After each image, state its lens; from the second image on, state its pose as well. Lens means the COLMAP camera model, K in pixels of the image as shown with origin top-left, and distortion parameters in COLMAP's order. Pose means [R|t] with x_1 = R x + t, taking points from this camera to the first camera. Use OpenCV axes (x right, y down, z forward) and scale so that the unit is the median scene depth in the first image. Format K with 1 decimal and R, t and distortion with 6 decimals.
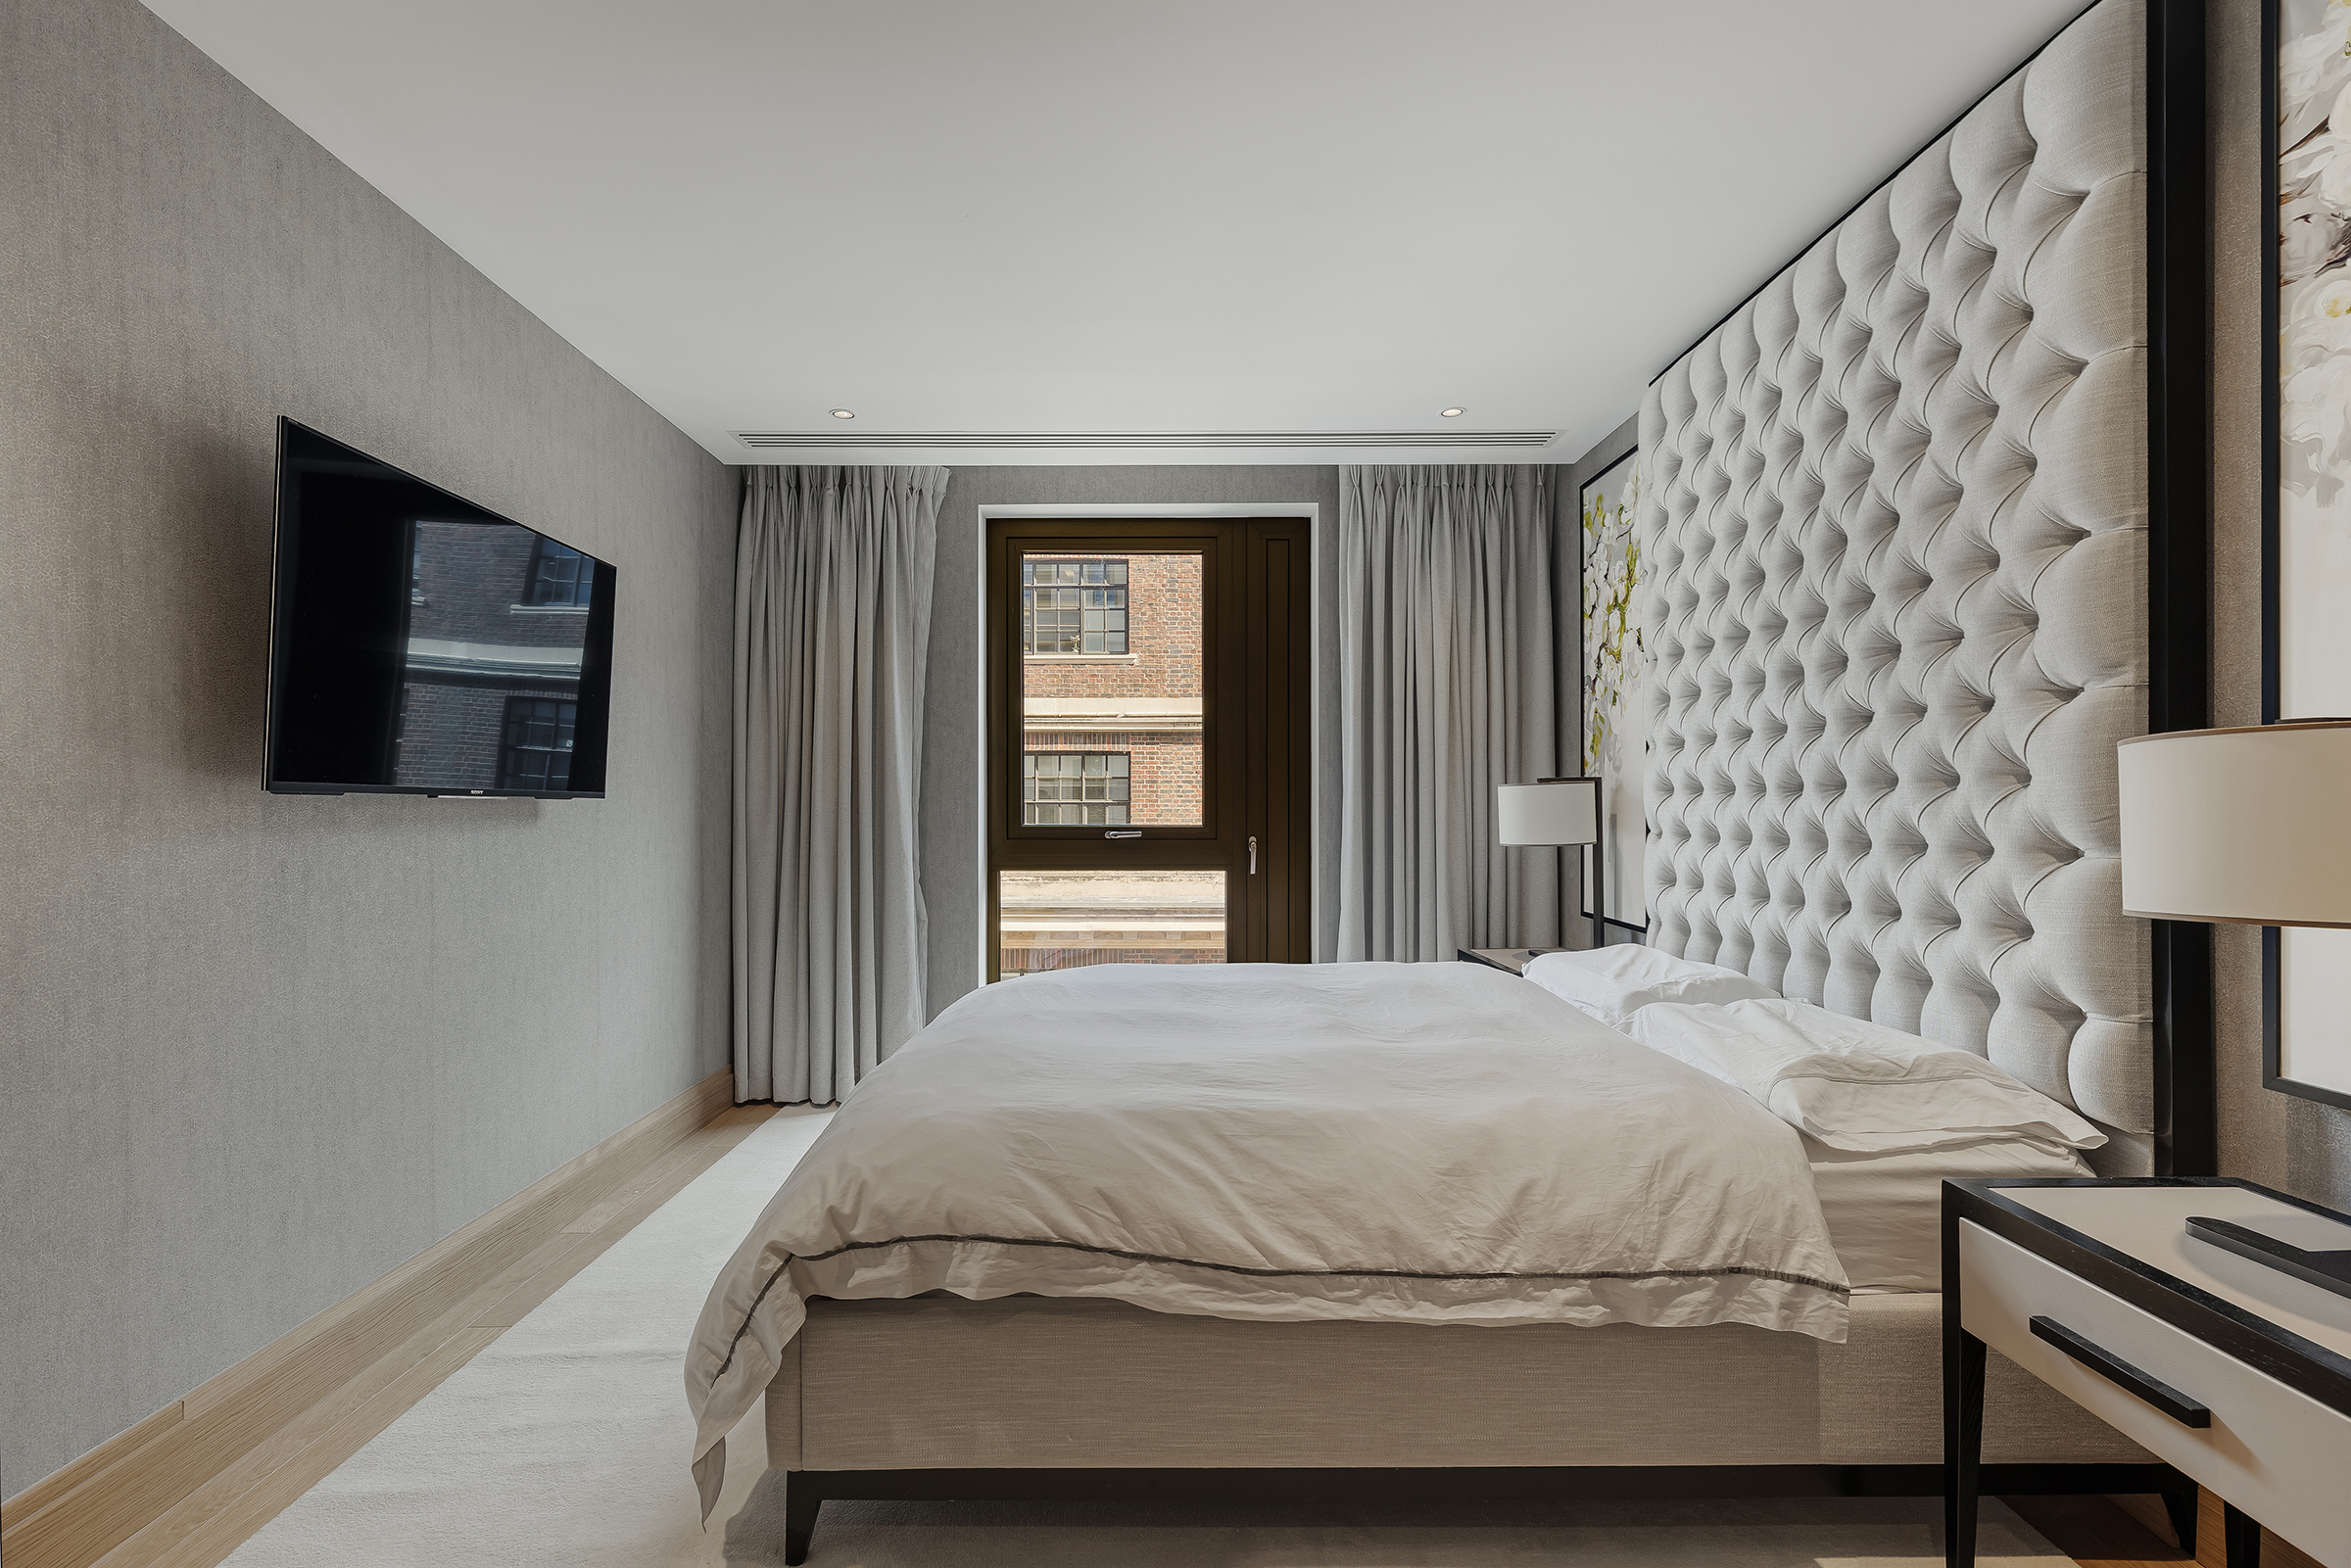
lens RADIAL K [[1085.4, 0, 1177.3], [0, 1085.4, 788.3], [0, 0, 1]] dist [0.002227, 0.000204]
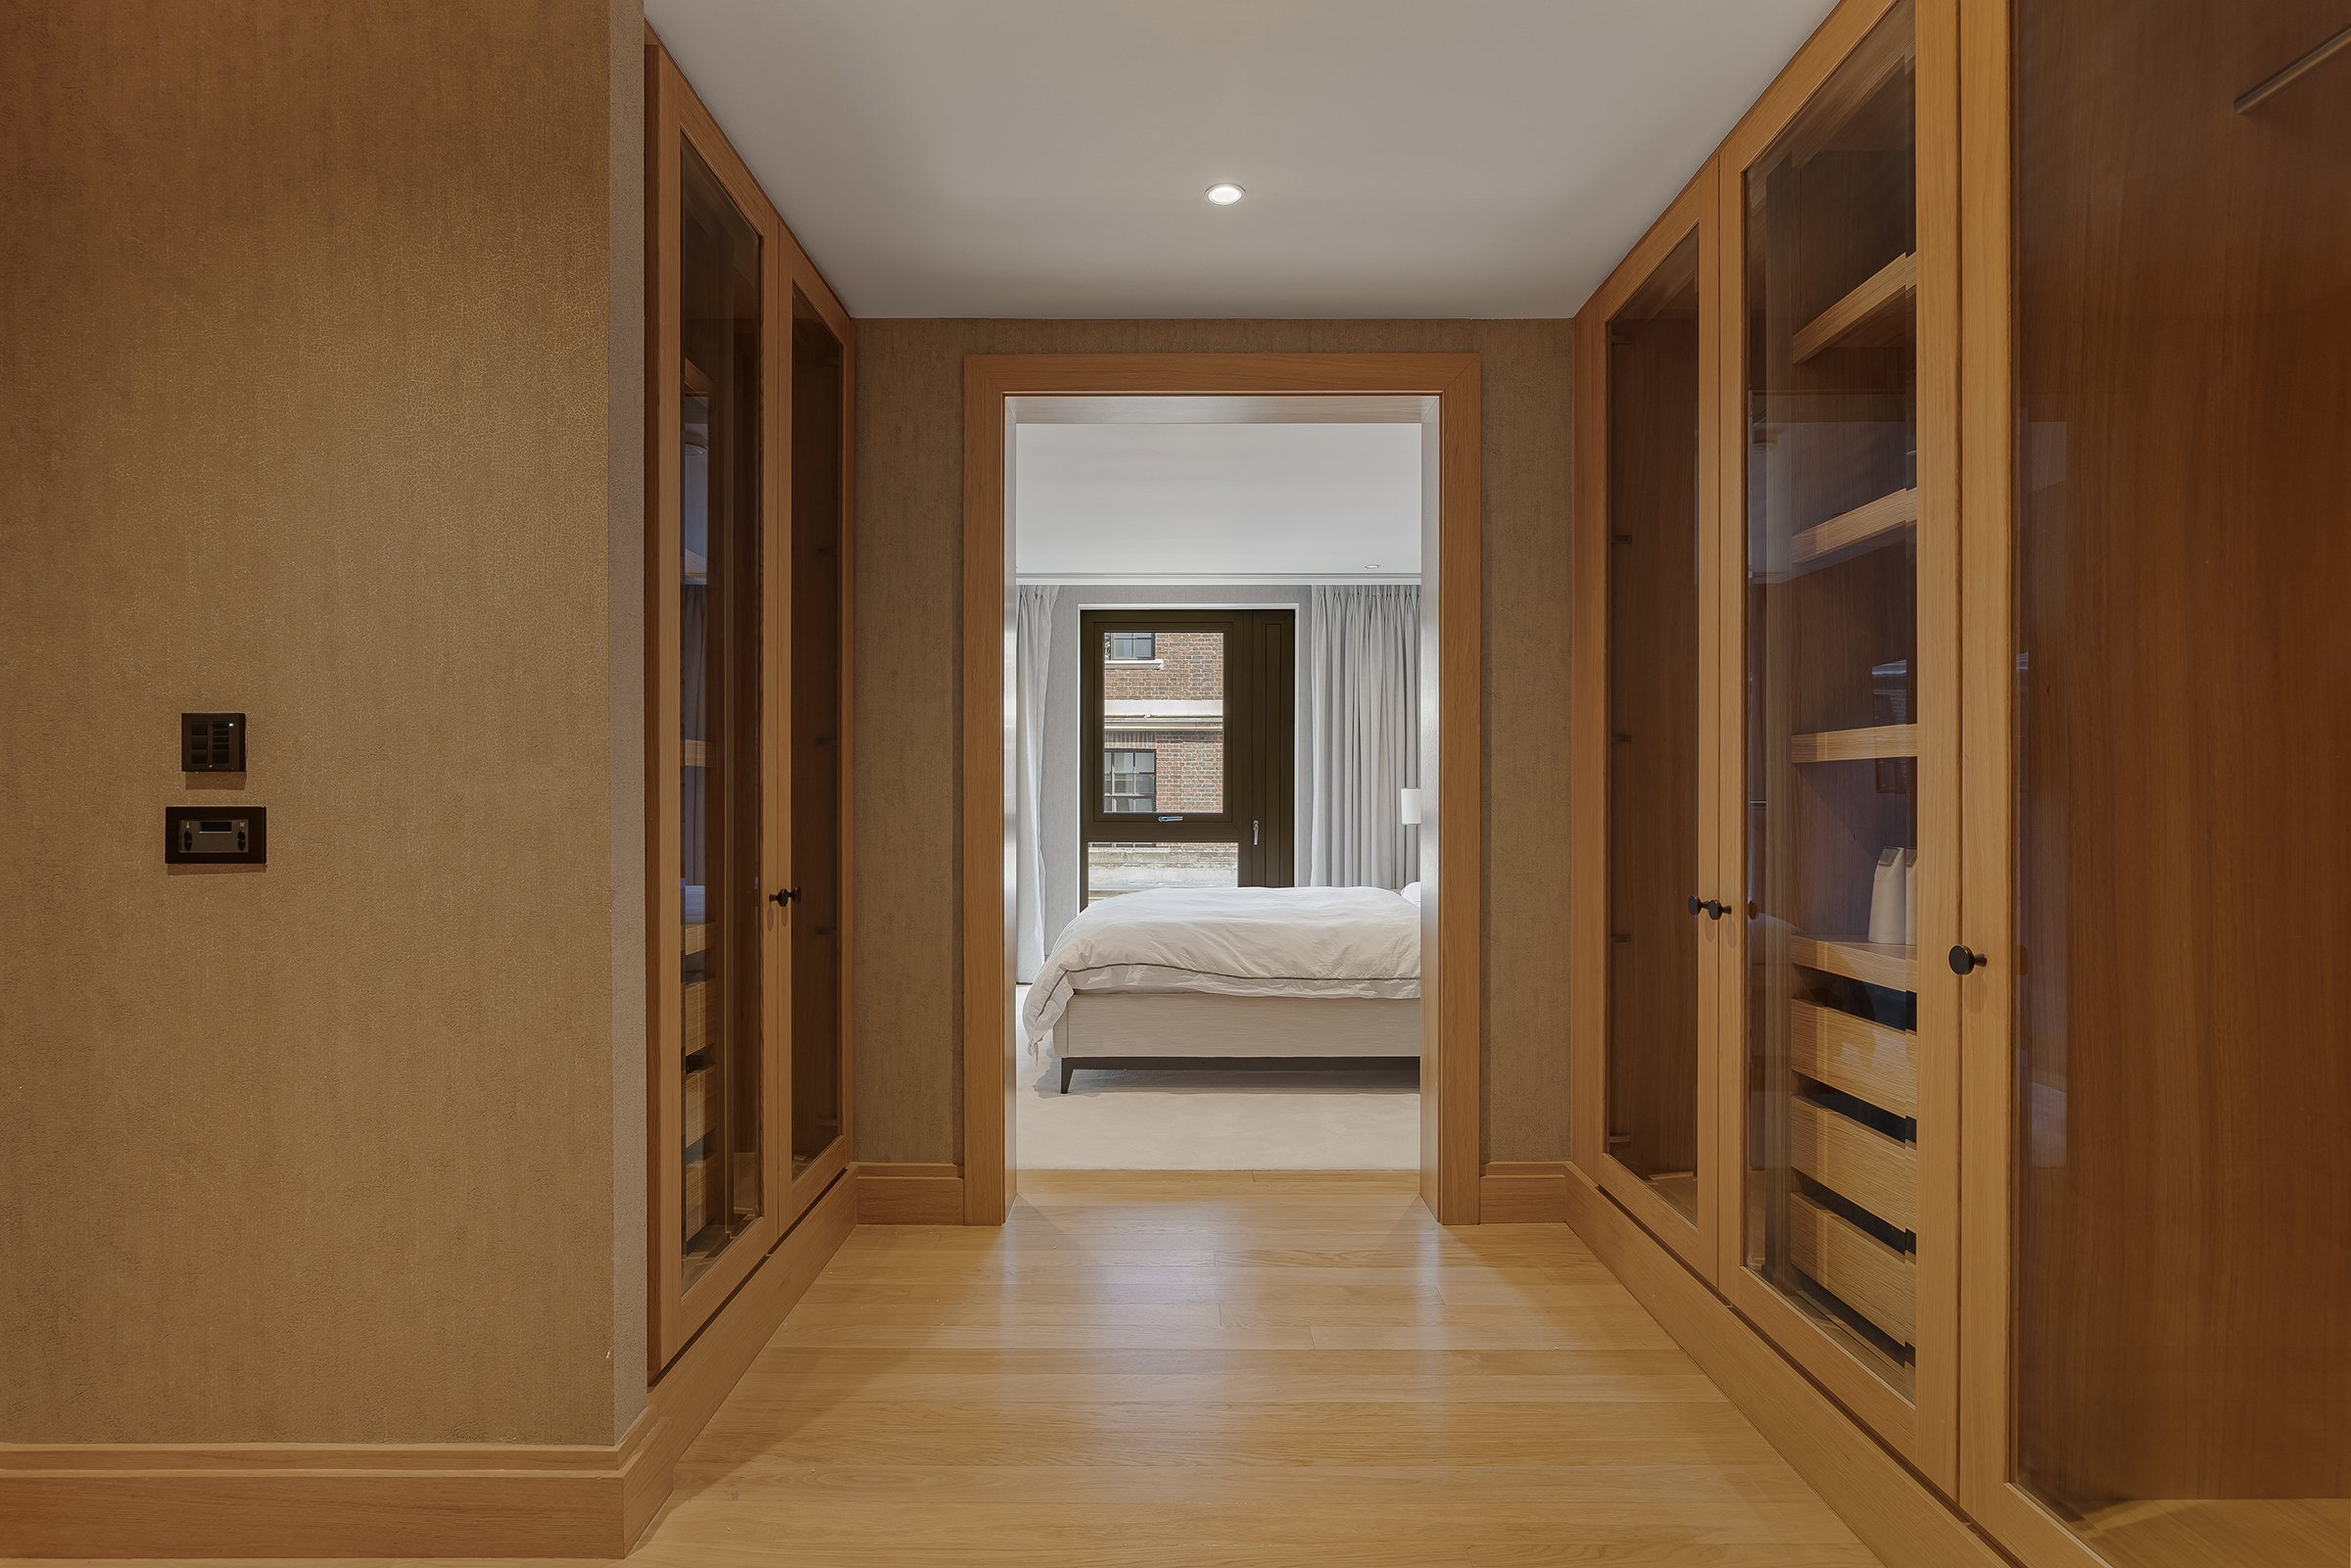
lens RADIAL K [[1202.1, 0, 1164.1], [0, 1202.1, 797.2], [0, 0, 1]] dist [0.000462, 0.000003]
pose [[0.999676, 0.003663, -0.025180, -0.016339], [-0.003292, 0.999885, 0.014771, -0.011845], [0.025231, -0.014683, 0.999574, -0.675785]]
